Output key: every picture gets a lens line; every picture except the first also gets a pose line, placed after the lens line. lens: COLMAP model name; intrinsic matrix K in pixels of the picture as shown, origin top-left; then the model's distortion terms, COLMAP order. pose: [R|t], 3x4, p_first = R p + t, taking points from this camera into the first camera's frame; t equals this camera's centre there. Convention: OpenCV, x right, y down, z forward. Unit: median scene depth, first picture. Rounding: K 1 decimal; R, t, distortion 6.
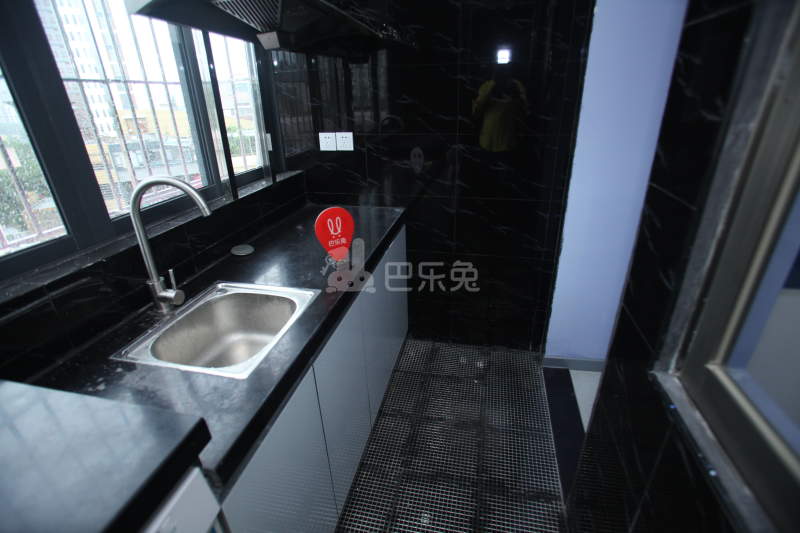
lens RADIAL K [[388.9, 0, 401.9], [0, 388.9, 270.3], [0, 0, 1]] dist [-0.090085, 0.049715]
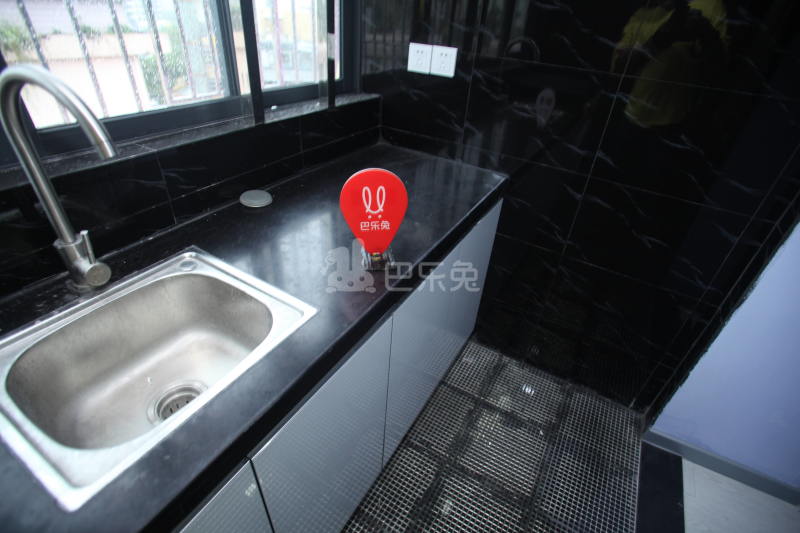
lens RADIAL K [[383.0, 0, 402.0], [0, 383.0, 264.4], [0, 0, 1]] dist [-0.072676, 0.013423]
pose [[0.946000, 0.247054, -0.209876, 0.010713], [-0.212361, 0.961469, 0.174584, -0.097567], [0.244921, -0.120587, 0.962015, 0.325969]]
